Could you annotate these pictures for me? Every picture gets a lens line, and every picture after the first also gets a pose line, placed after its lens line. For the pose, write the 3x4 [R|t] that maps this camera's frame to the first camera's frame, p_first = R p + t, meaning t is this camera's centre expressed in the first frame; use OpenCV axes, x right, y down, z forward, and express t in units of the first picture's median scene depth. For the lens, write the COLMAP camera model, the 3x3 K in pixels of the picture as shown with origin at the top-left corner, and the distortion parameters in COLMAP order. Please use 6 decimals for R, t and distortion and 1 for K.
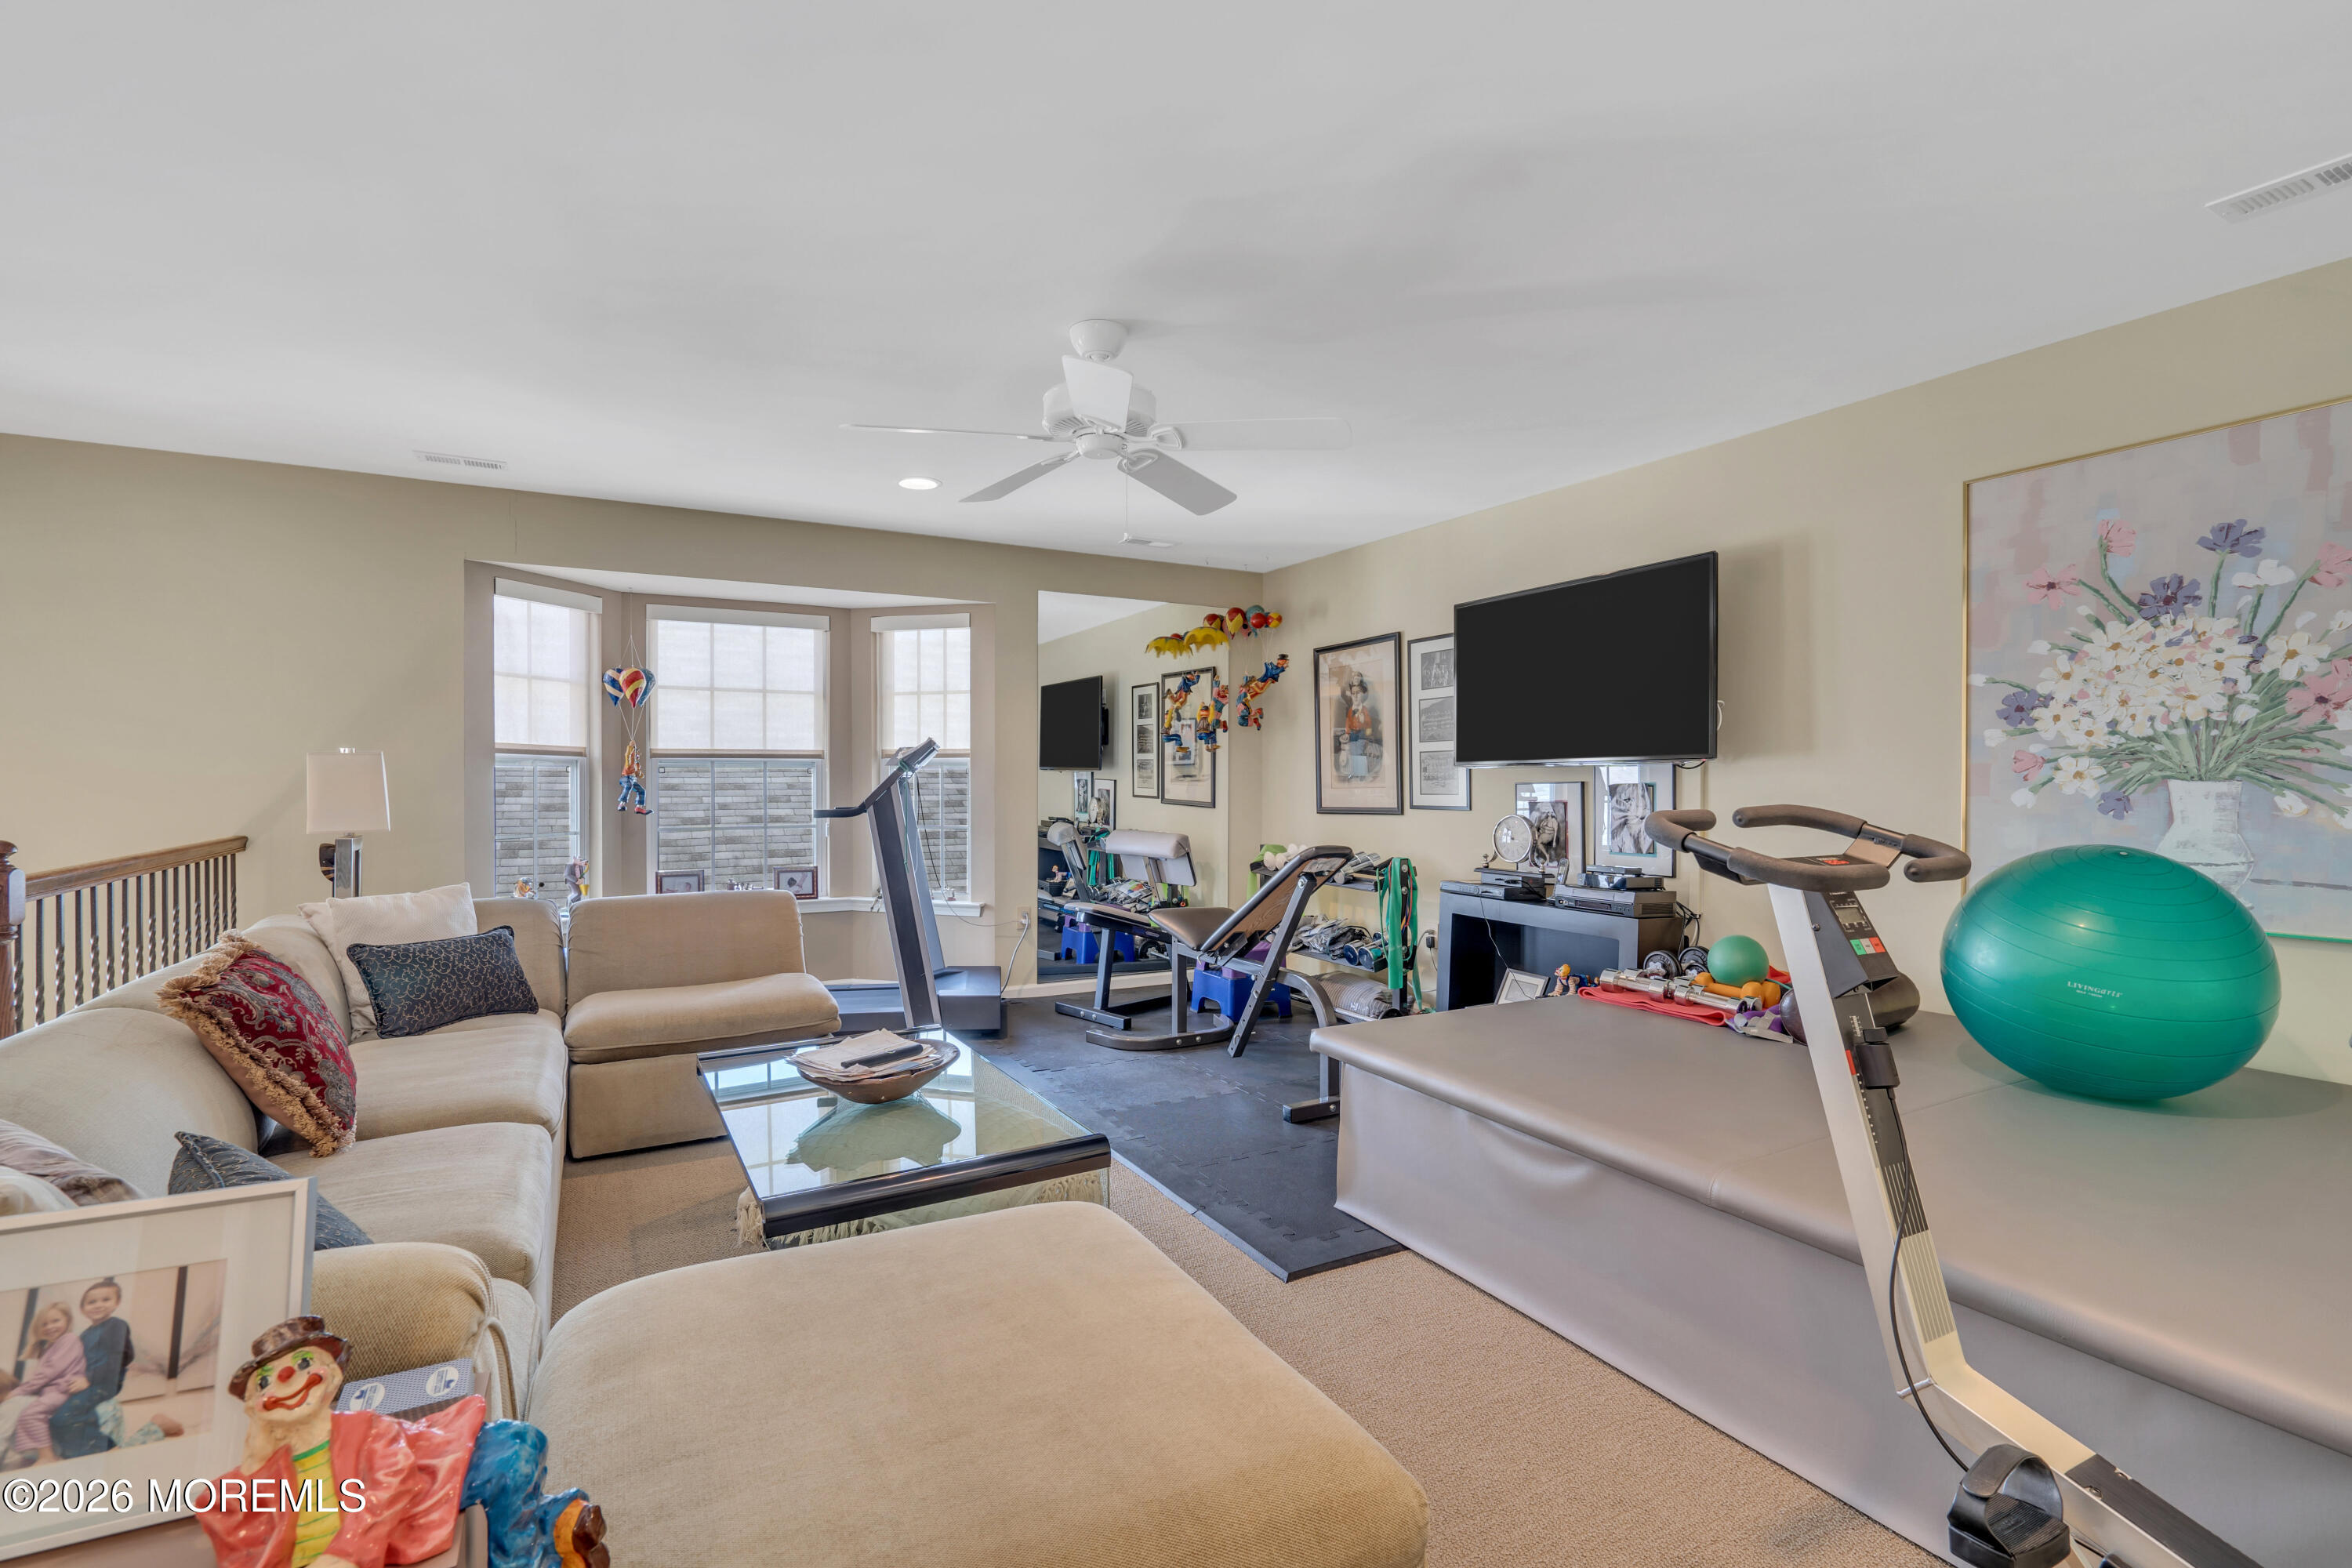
lens RADIAL K [[1067.3, 0, 1177.6], [0, 1067.3, 781.8], [0, 0, 1]] dist [-0.003901, 0.004010]
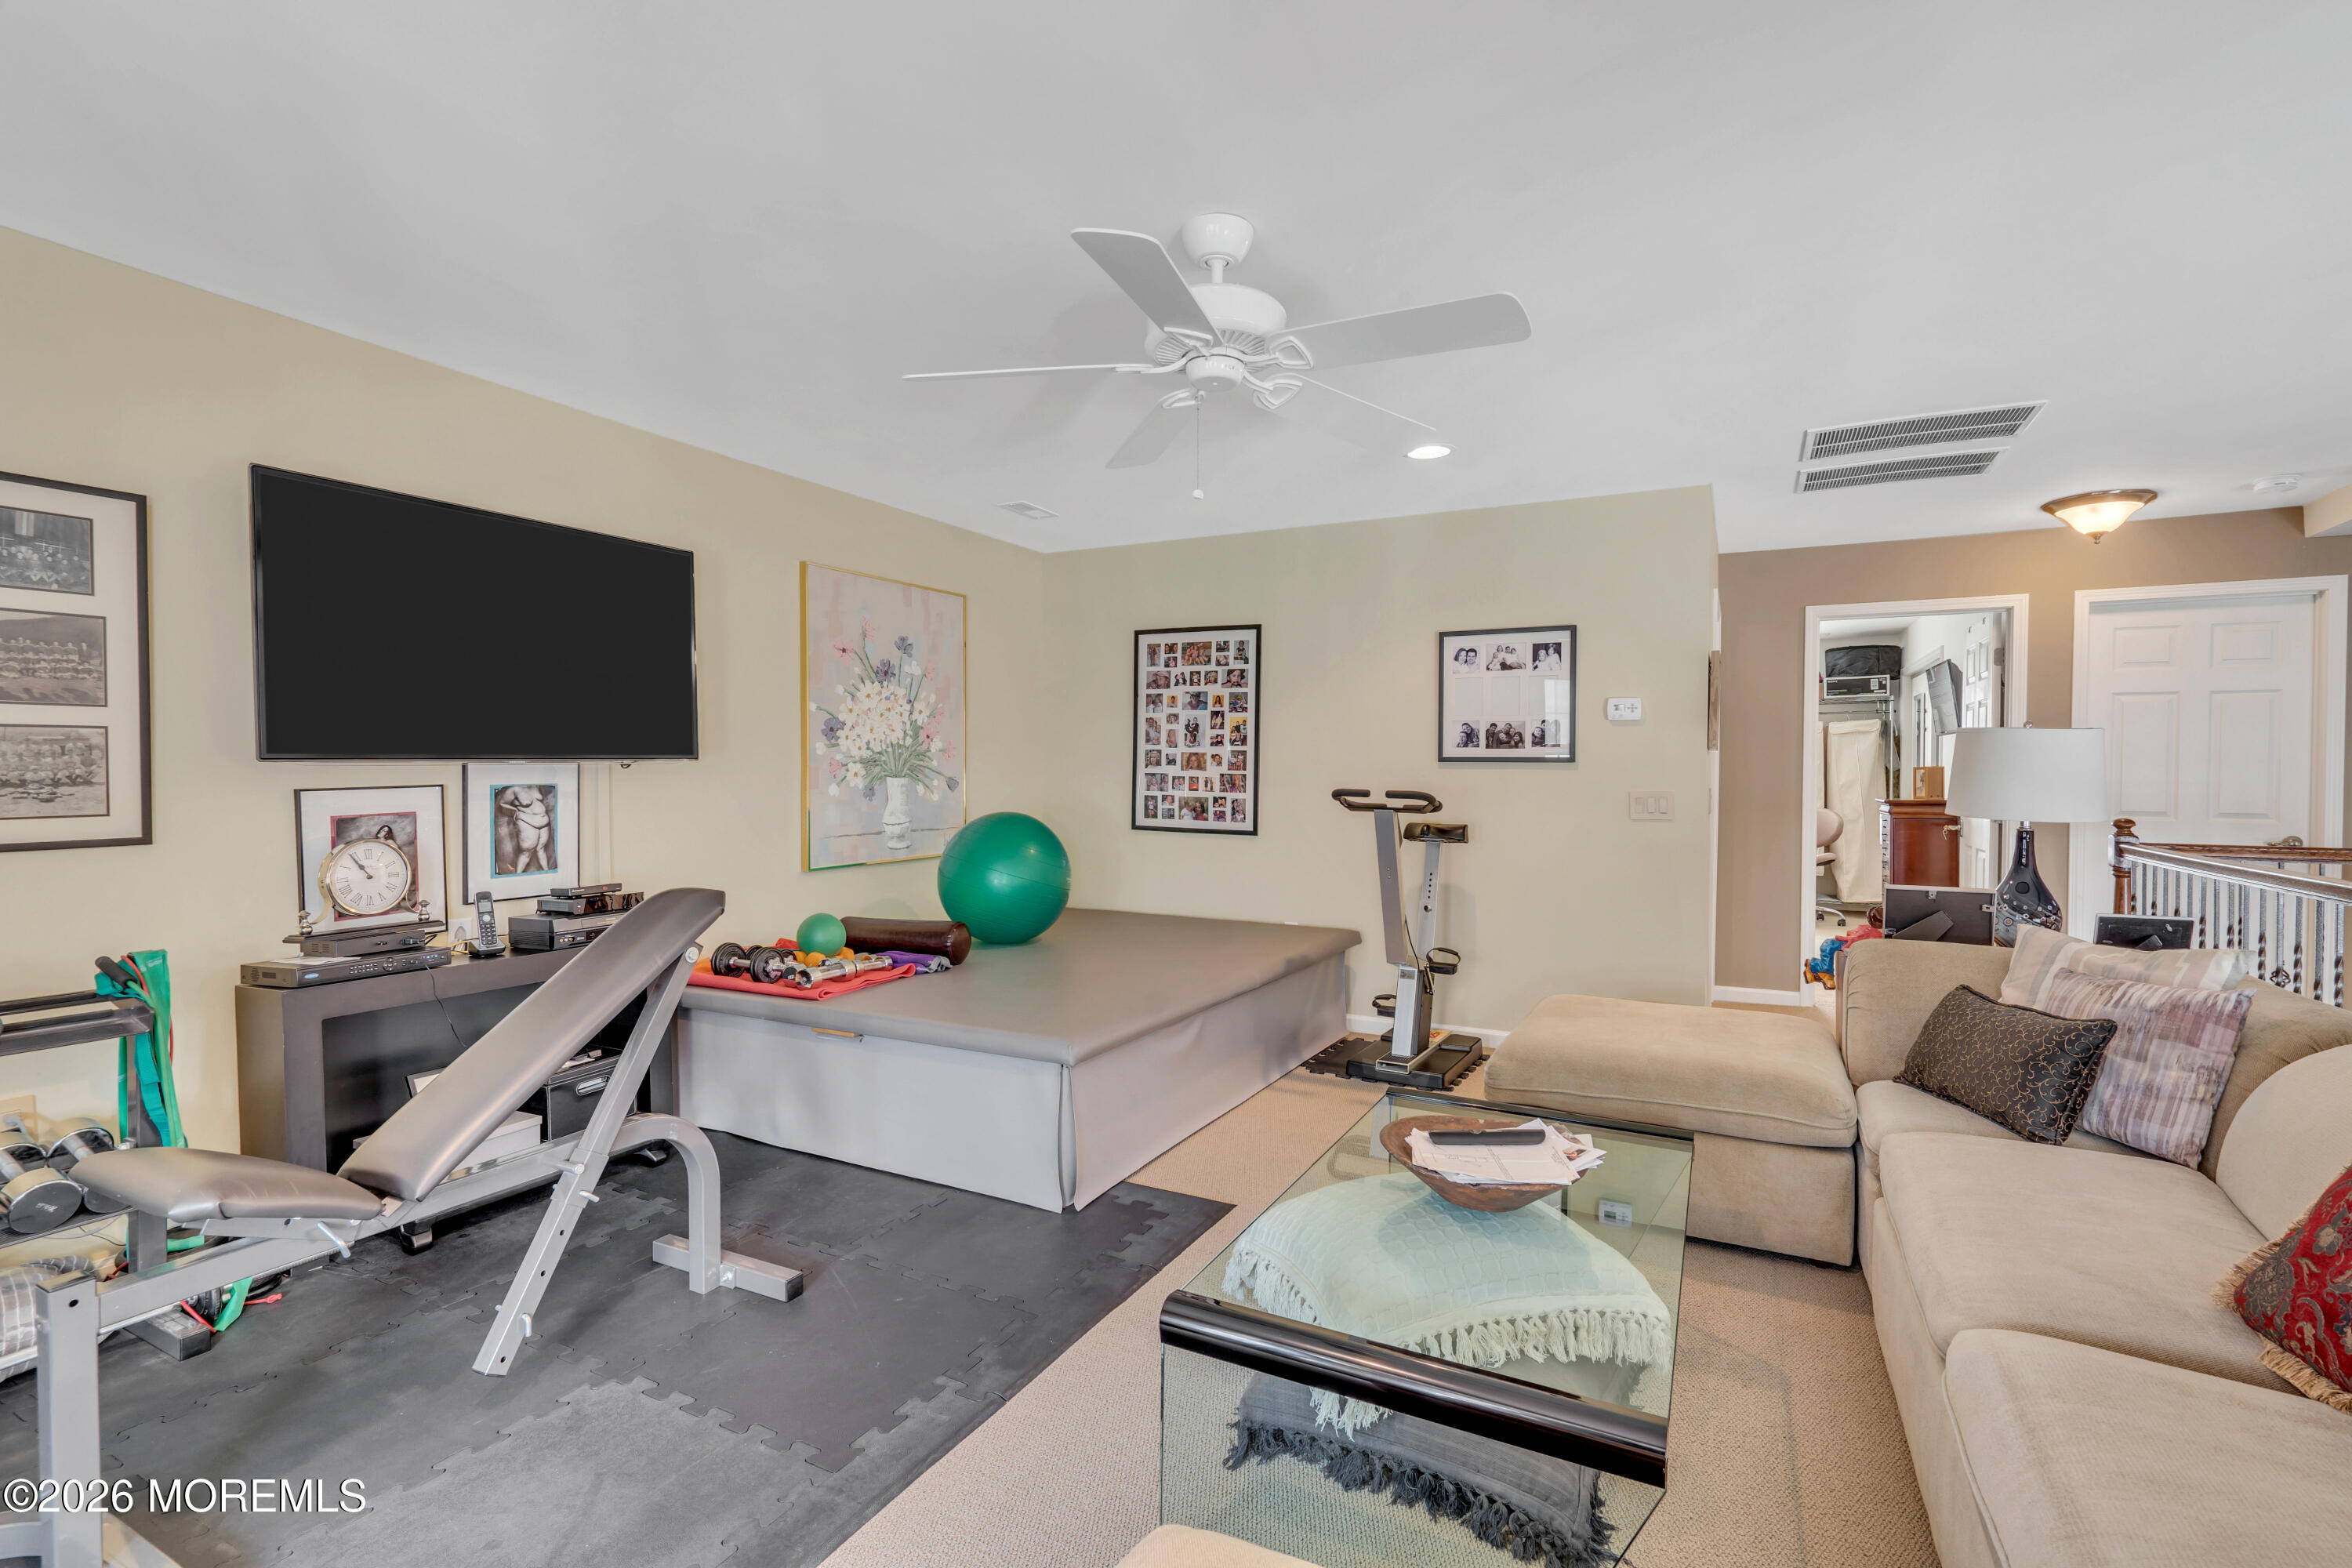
lens RADIAL K [[1067.3, 0, 1177.6], [0, 1067.3, 781.8], [0, 0, 1]] dist [-0.003901, 0.004010]
pose [[-0.552345, -0.009956, 0.833556, -0.740353], [0.004309, 0.999881, 0.014798, -0.016881], [-0.833604, 0.011765, -0.552236, 1.490951]]
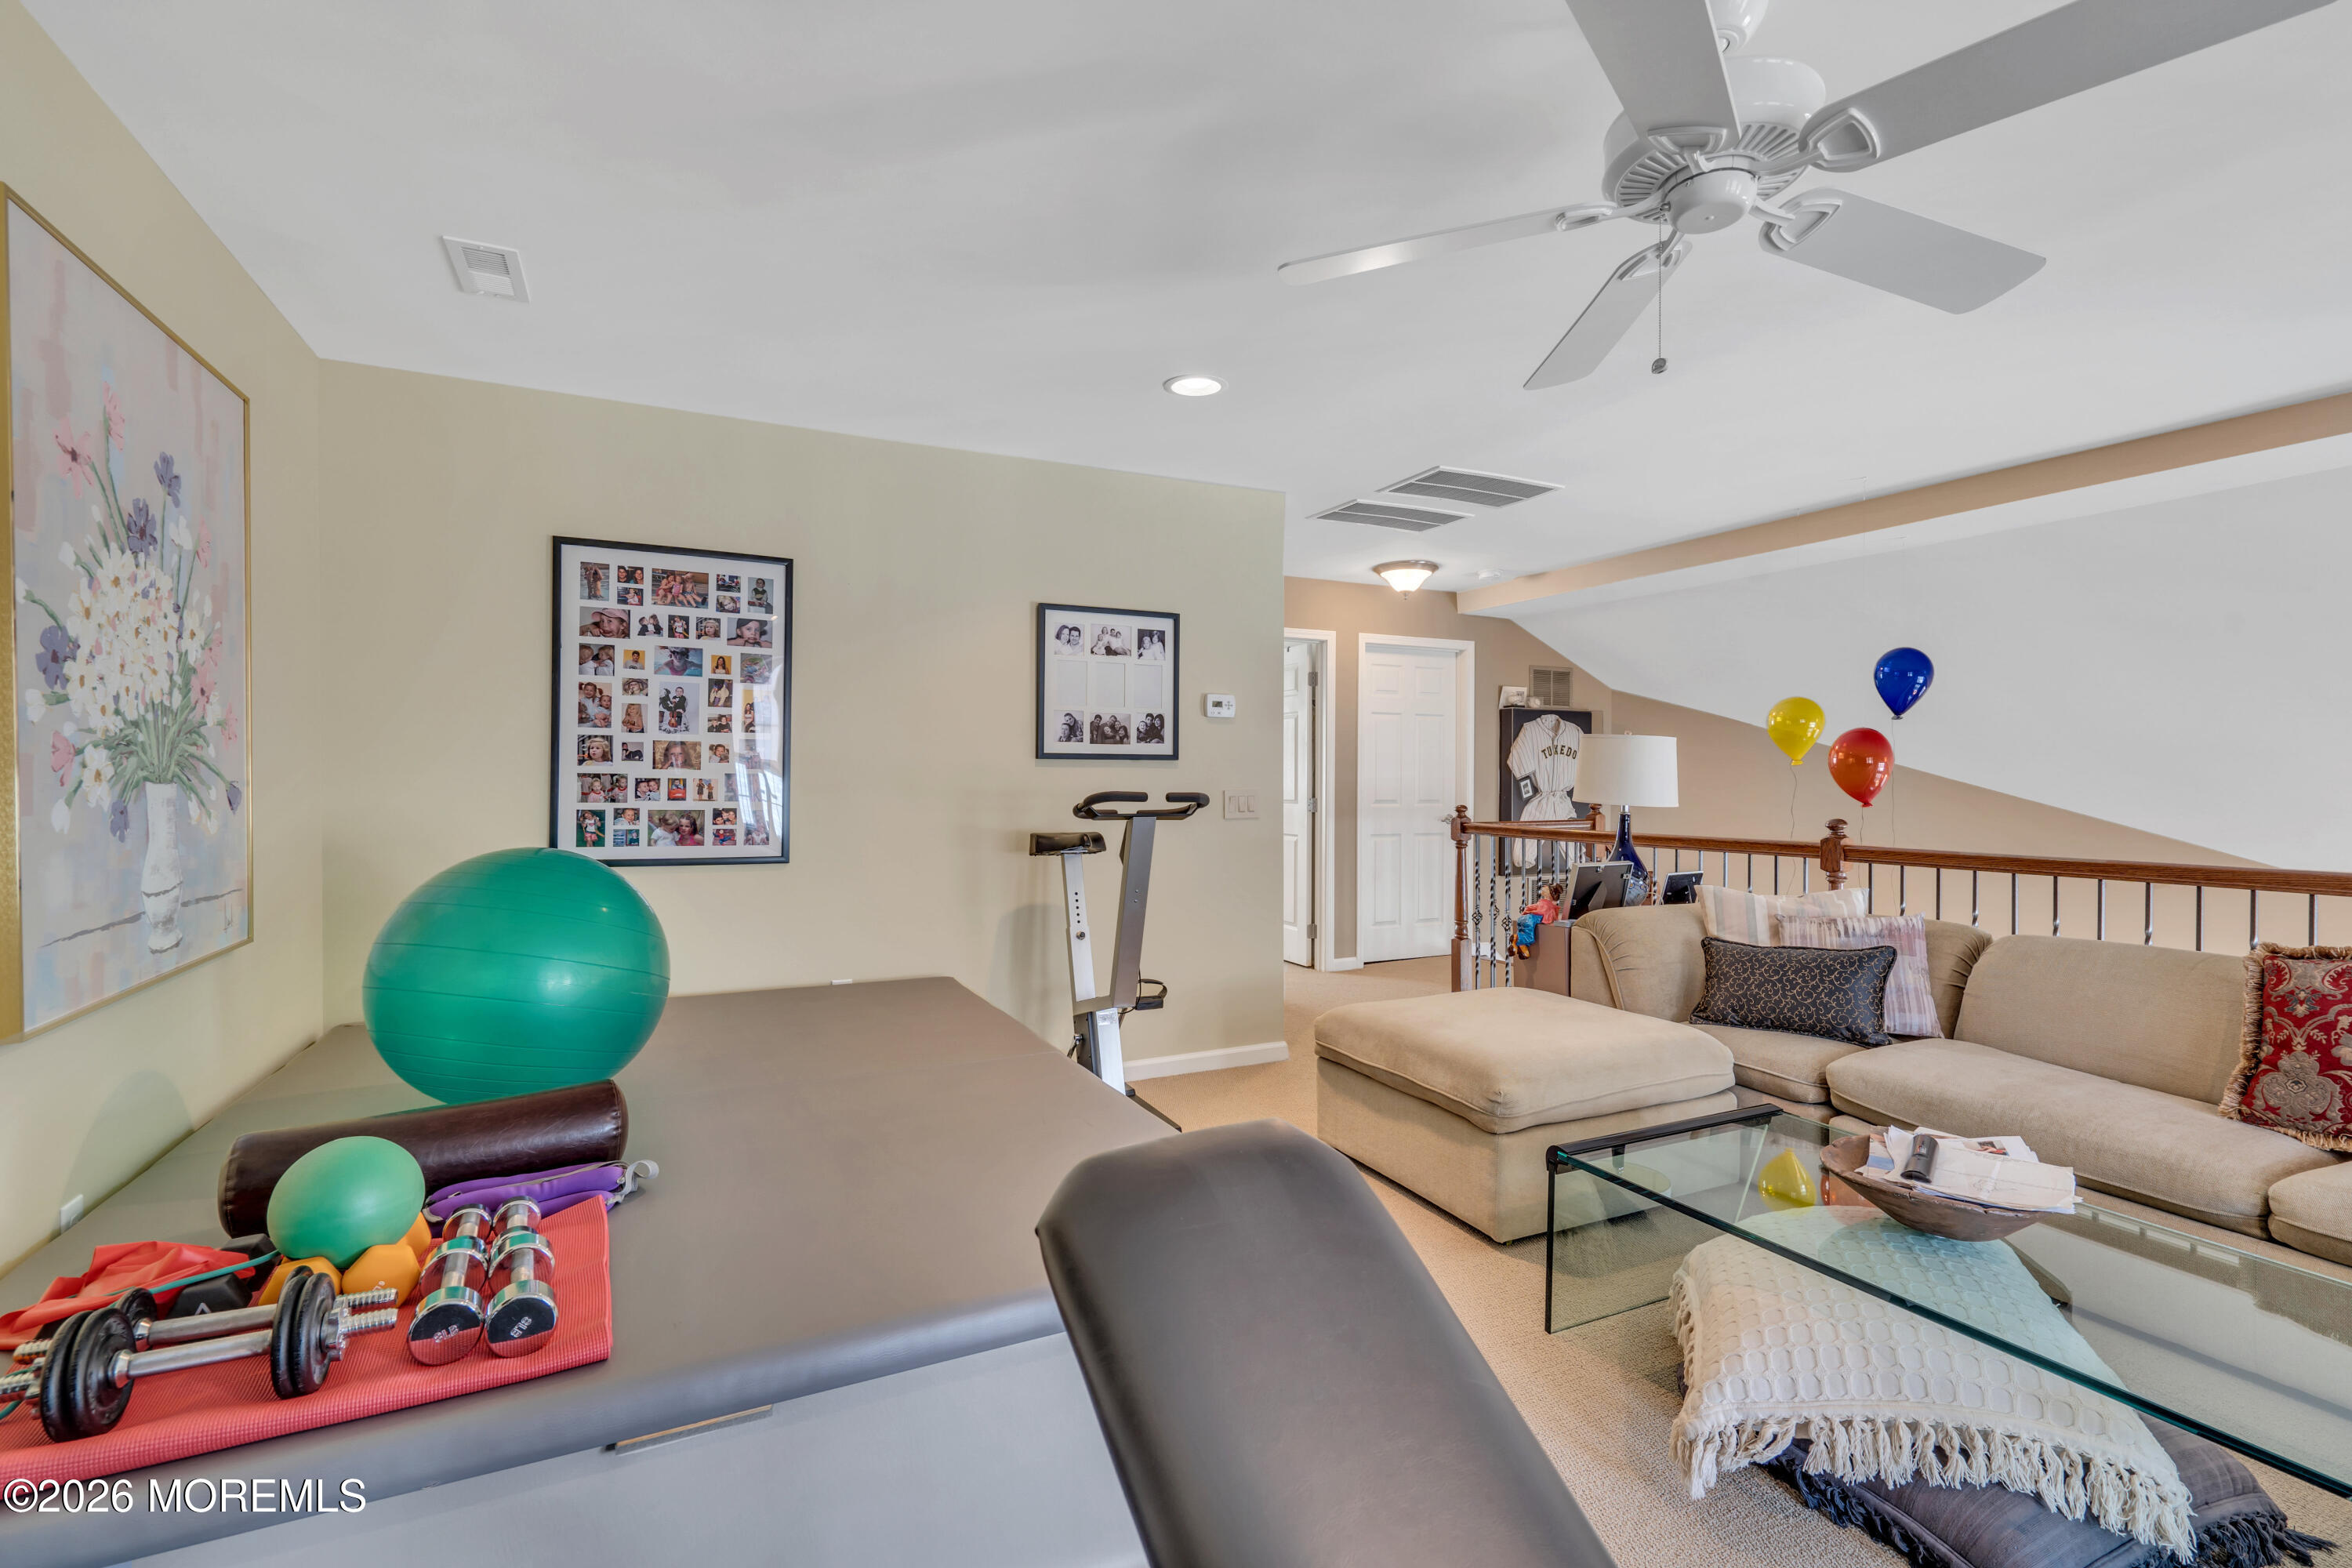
lens RADIAL K [[1067.3, 0, 1177.6], [0, 1067.3, 781.8], [0, 0, 1]] dist [-0.003901, 0.004010]
pose [[-0.998519, 0.000681, 0.054404, 0.180073], [0.001448, 0.999900, 0.014060, -0.010612], [-0.054389, 0.014118, -0.998420, 1.608843]]
